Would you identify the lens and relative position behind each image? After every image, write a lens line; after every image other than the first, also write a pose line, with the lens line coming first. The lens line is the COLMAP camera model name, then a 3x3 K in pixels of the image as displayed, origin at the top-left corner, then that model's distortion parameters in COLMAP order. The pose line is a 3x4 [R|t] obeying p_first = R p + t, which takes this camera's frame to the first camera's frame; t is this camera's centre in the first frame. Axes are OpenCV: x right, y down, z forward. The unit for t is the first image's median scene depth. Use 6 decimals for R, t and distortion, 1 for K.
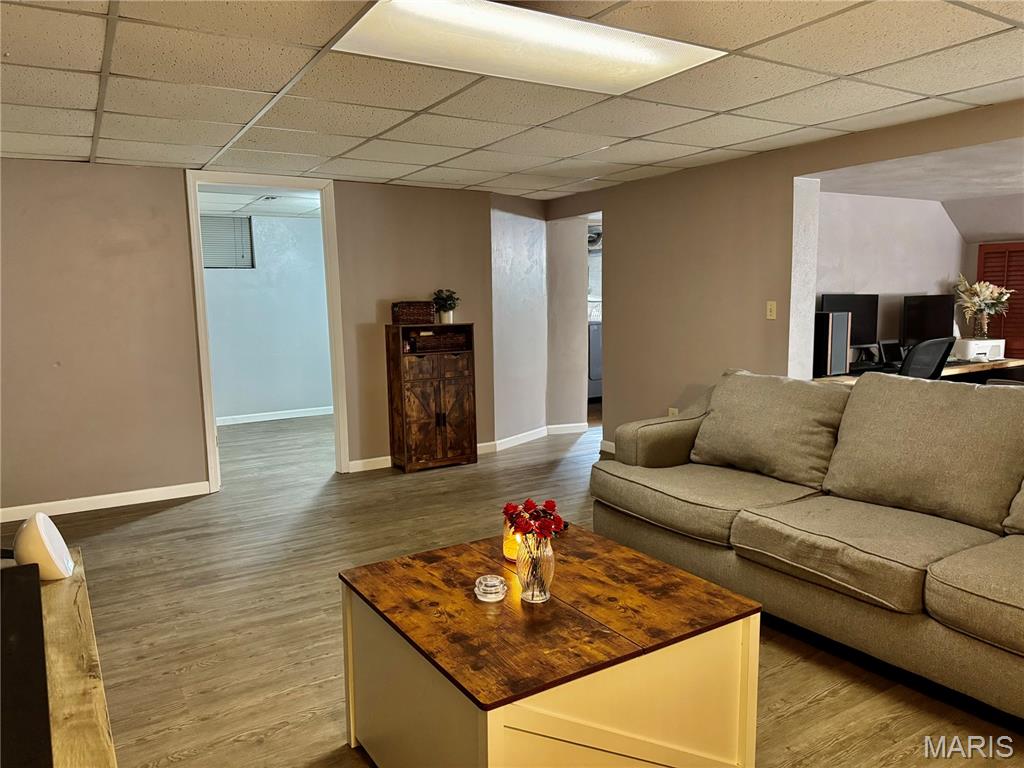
lens RADIAL K [[723.8, 0, 513.1], [0, 723.8, 385.0], [0, 0, 1]] dist [0.007566, -0.015548]
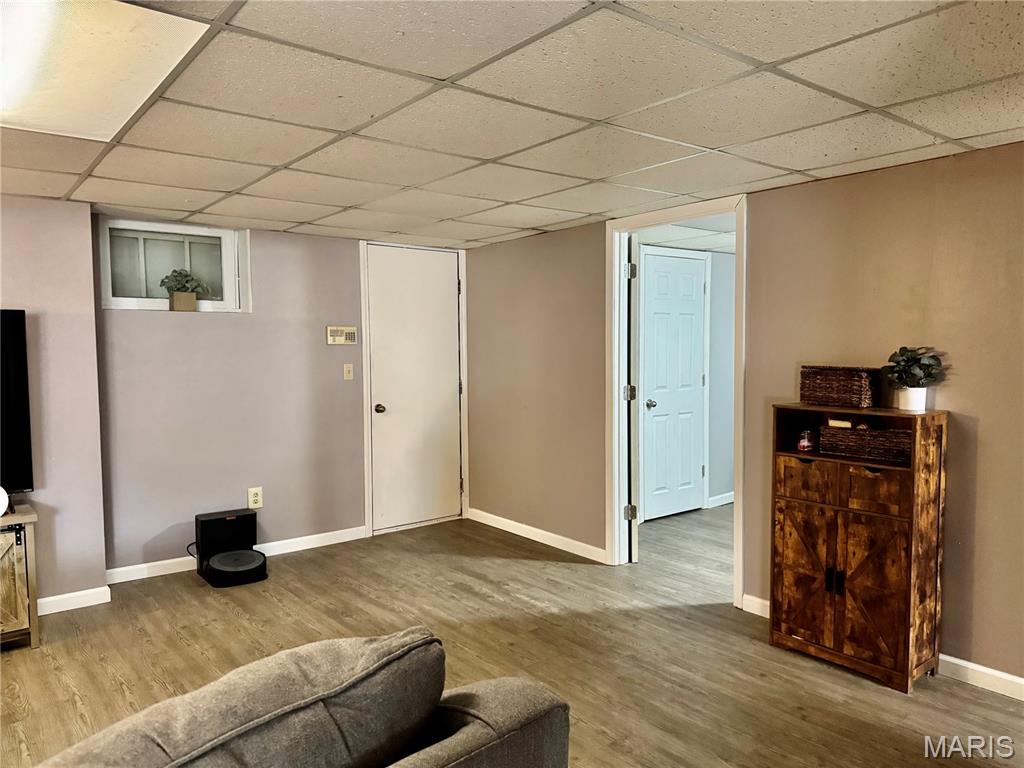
lens RADIAL K [[723.8, 0, 514.3], [0, 723.8, 382.0], [0, 0, 1]] dist [0.007566, -0.015548]
pose [[0.131733, 0.073530, -0.988554, 0.412141], [-0.124072, 0.990626, 0.057151, -0.105552], [0.983490, 0.115123, 0.139621, 0.670258]]
